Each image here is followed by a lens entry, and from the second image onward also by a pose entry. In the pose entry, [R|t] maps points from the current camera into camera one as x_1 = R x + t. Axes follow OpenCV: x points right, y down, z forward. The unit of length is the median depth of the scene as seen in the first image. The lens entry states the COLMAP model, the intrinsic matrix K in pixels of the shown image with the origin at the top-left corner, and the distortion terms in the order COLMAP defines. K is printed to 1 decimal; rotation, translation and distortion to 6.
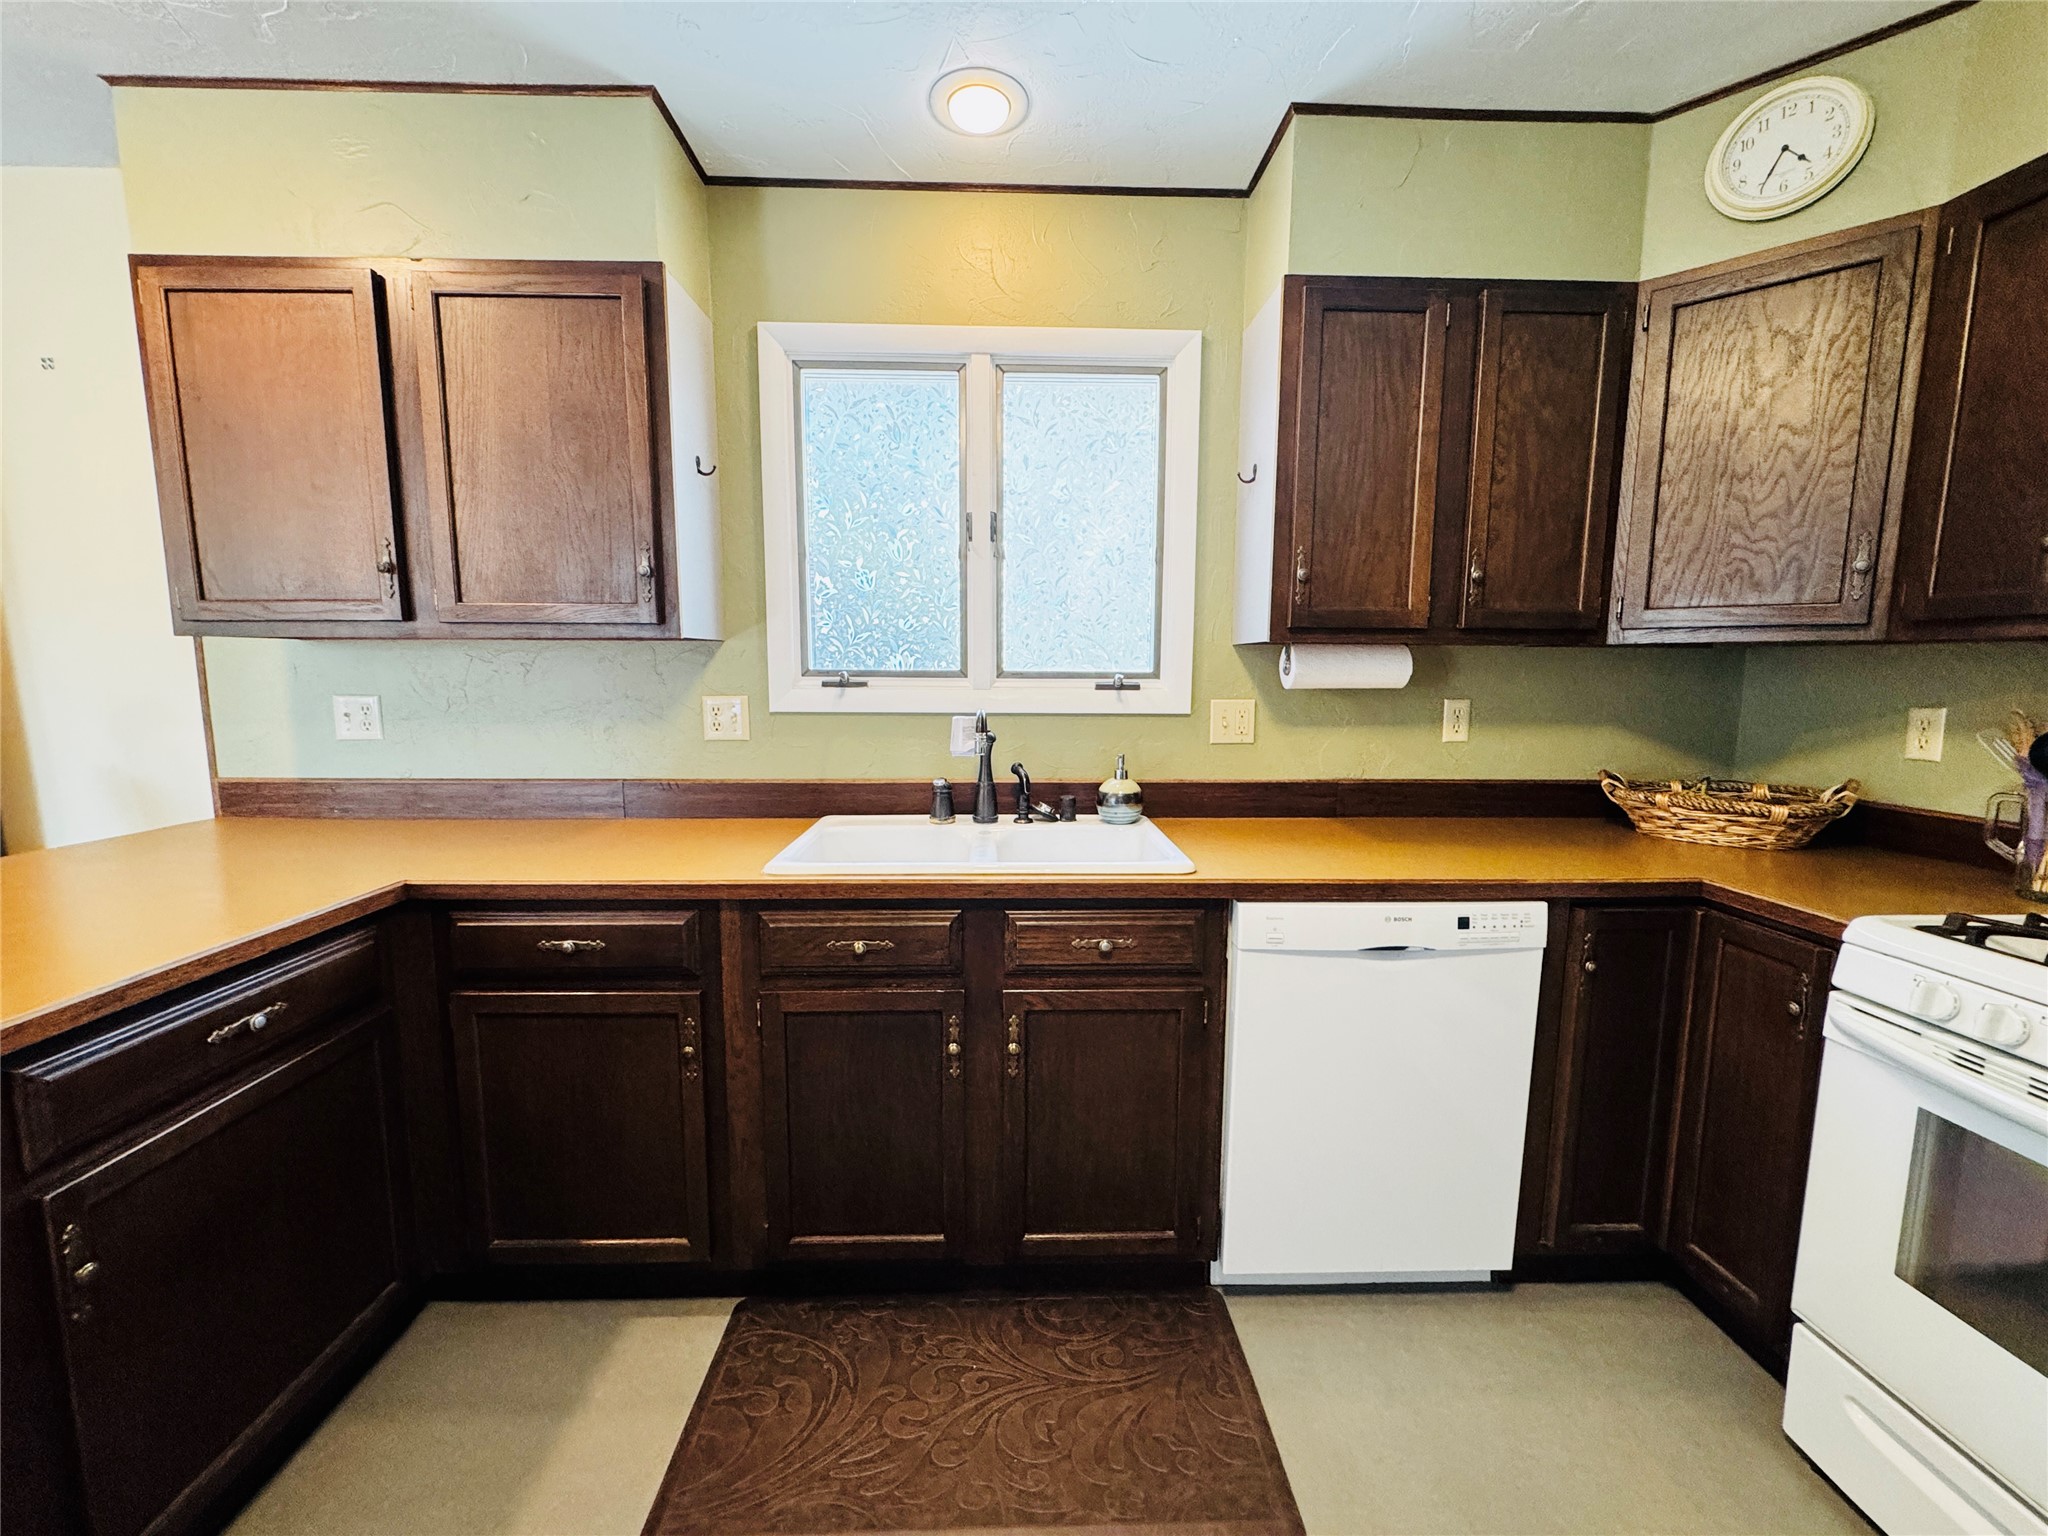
lens RADIAL K [[817.3, 0, 1025.0], [0, 817.3, 764.5], [0, 0, 1]] dist [-0.001441, -0.000166]
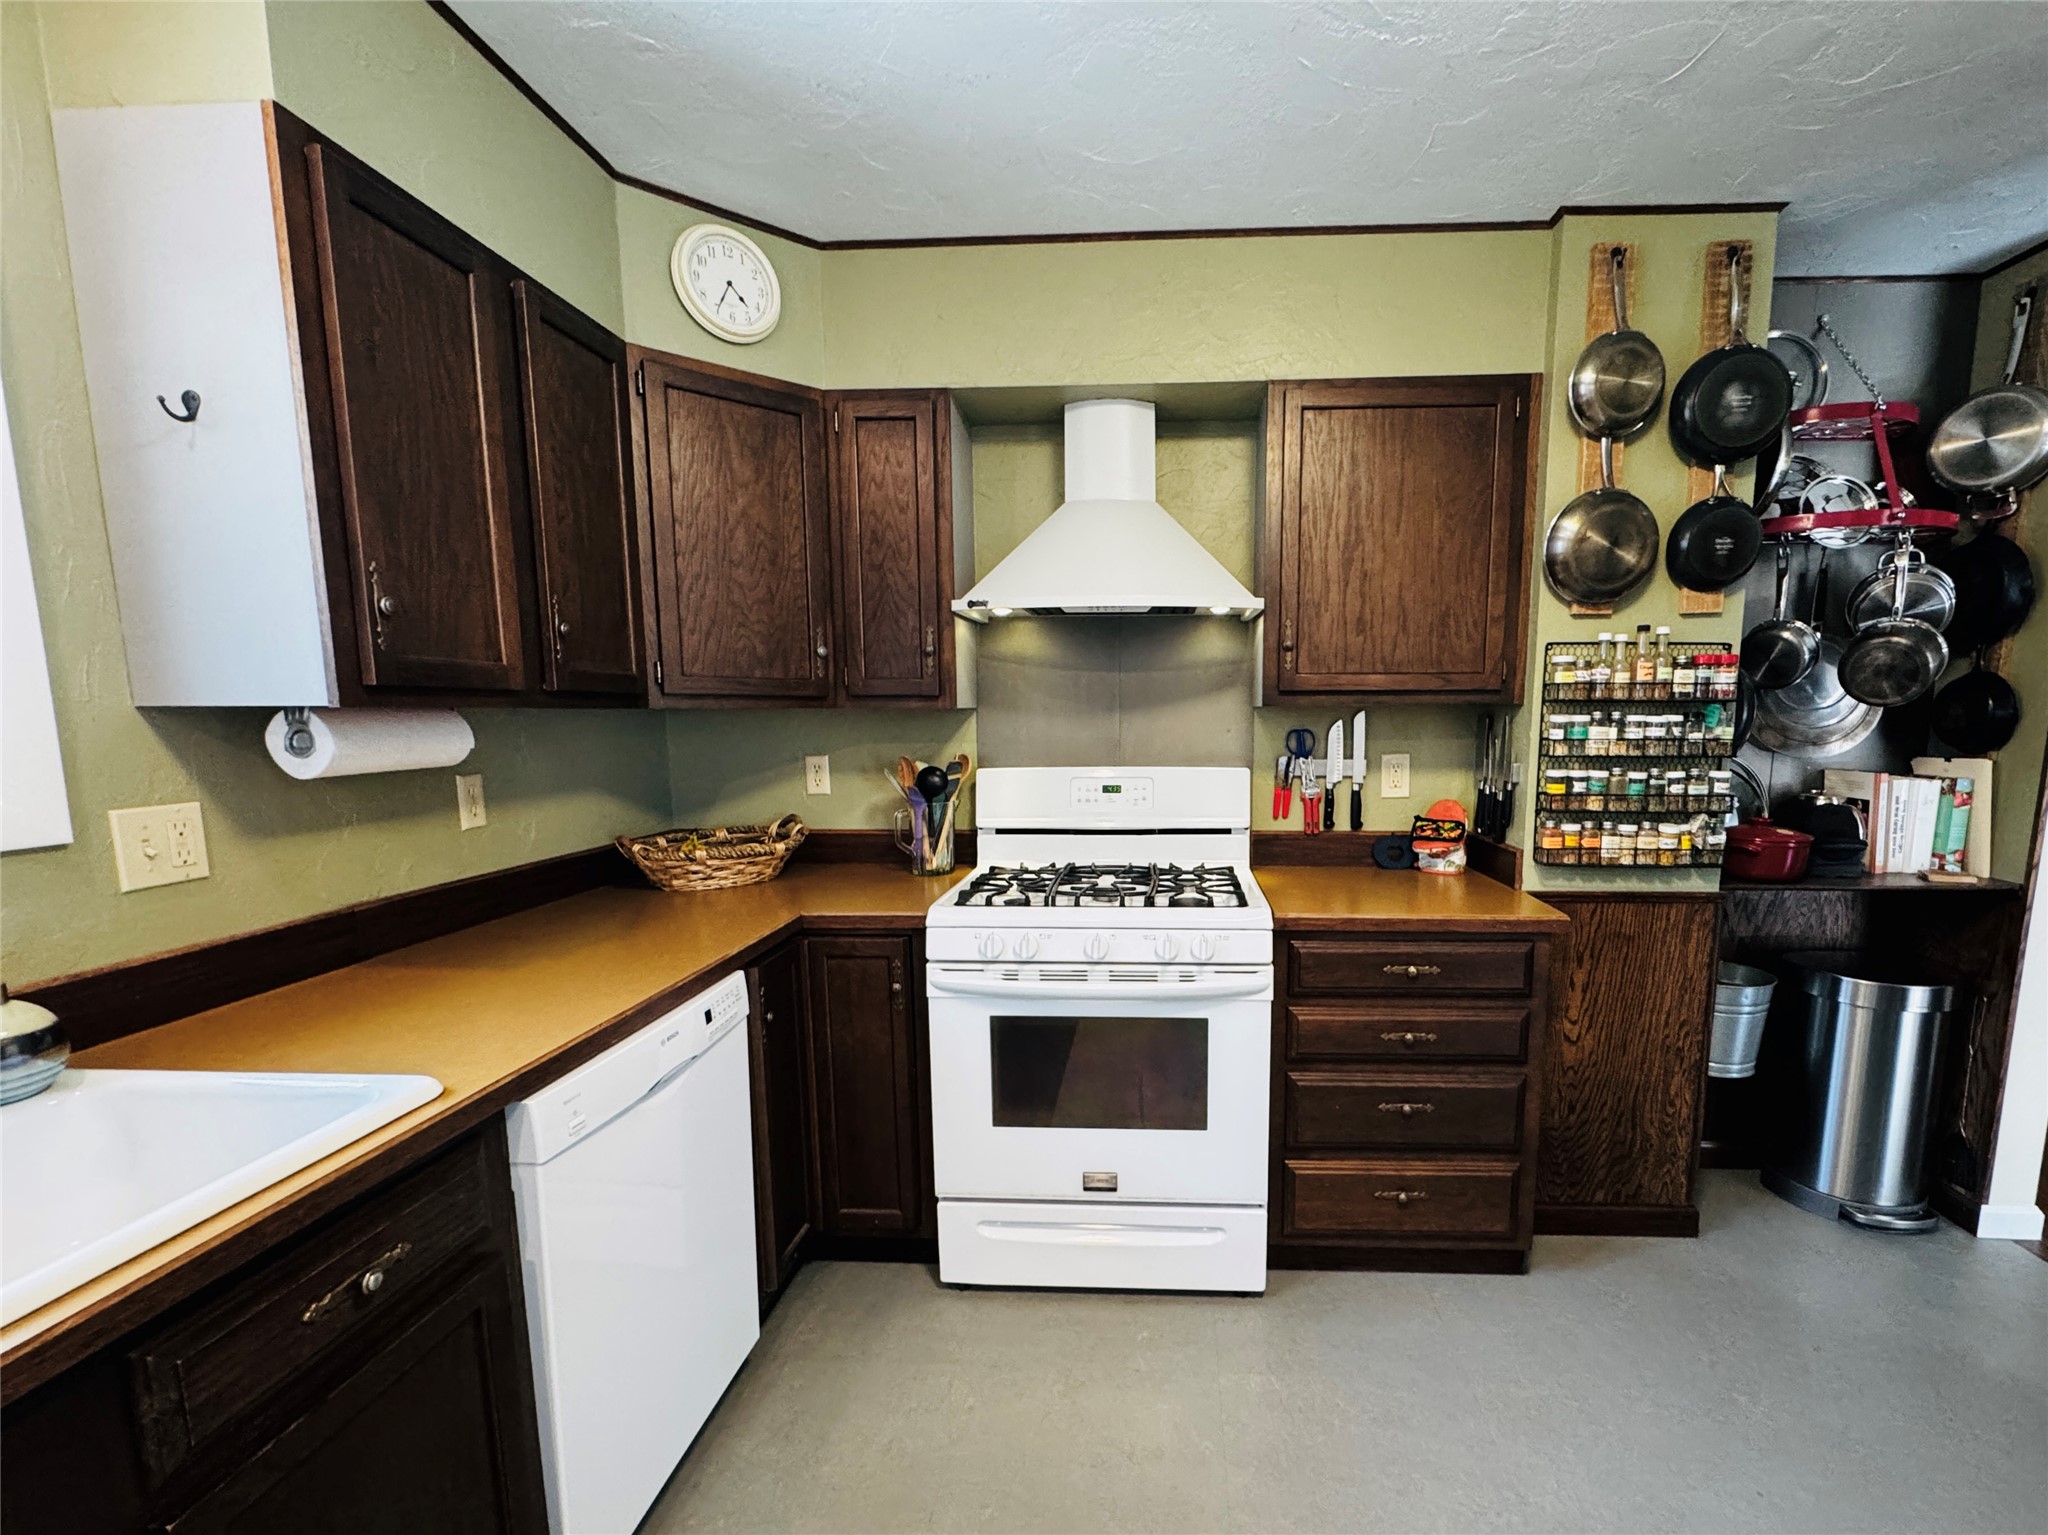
lens RADIAL K [[910.1, 0, 1117.7], [0, 910.1, 833.0], [0, 0, 1]] dist [-0.002298, -0.000138]
pose [[0.075748, -0.138758, 0.987425, -0.374037], [0.116846, 0.984683, 0.129409, -0.081122], [-0.990257, 0.105574, 0.090801, 0.381255]]
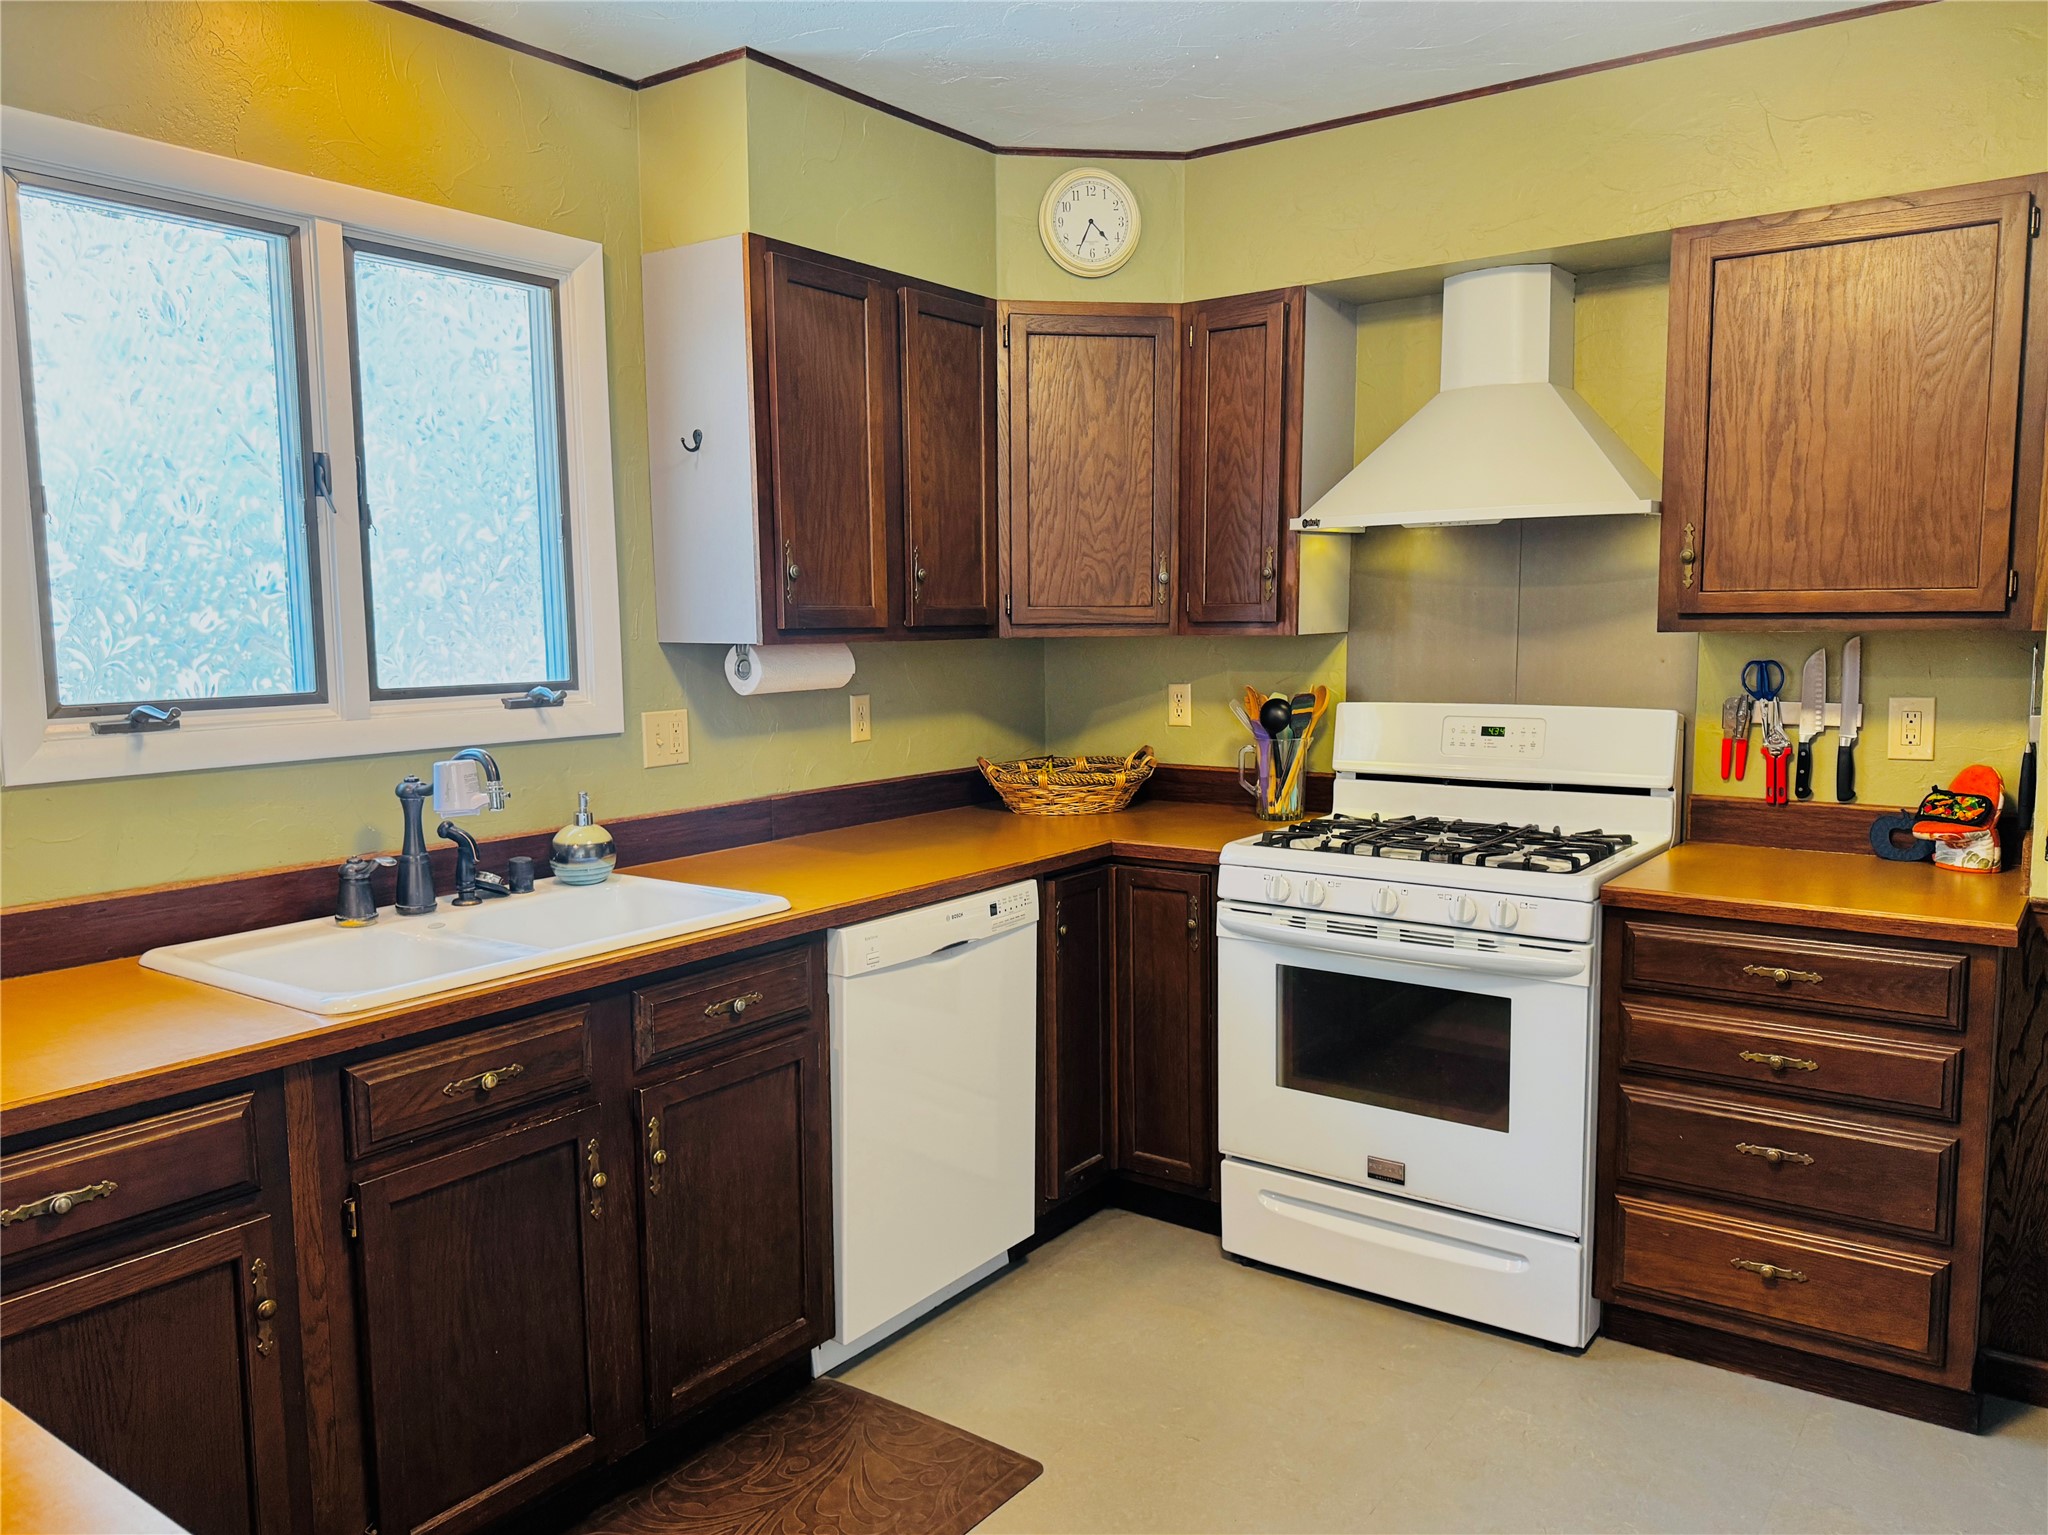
lens RADIAL K [[1507.1, 0, 1026.5], [0, 1507.1, 773.7], [0, 0, 1]] dist [0.175440, -0.283624]
pose [[0.610572, -0.097572, 0.785928, -0.874456], [0.103510, 0.993701, 0.042952, -0.056801], [-0.785168, 0.055126, 0.616825, -0.237368]]
